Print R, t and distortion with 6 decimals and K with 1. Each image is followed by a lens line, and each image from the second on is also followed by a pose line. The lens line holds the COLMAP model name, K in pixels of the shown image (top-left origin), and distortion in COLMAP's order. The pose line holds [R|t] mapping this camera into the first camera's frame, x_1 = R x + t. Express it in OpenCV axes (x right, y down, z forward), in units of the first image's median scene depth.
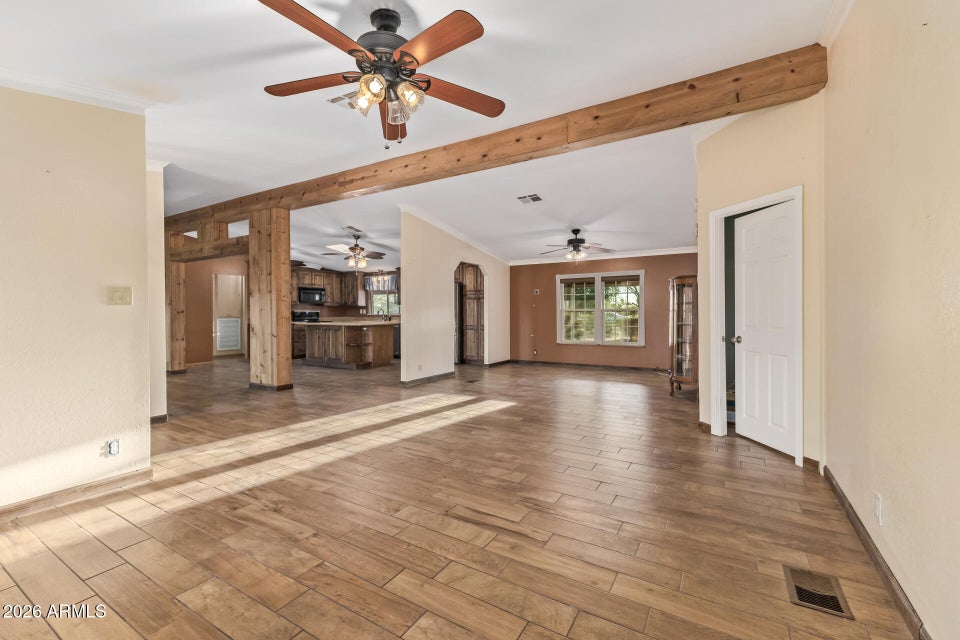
lens RADIAL K [[413.2, 0, 478.1], [0, 413.2, 316.3], [0, 0, 1]] dist [0.005218, 0.000075]
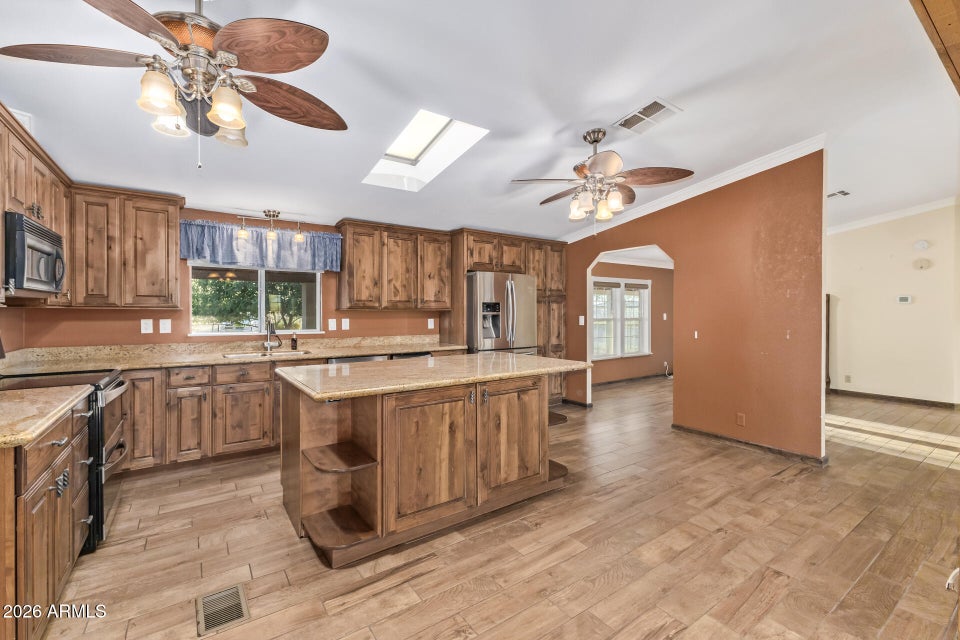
lens RADIAL K [[413.2, 0, 478.1], [0, 413.2, 316.3], [0, 0, 1]] dist [0.005218, 0.000075]
pose [[0.411658, -0.007392, 0.911308, -1.661023], [0.010244, 0.999941, 0.003483, -0.063802], [-0.911281, 0.007902, 0.411710, 2.284120]]
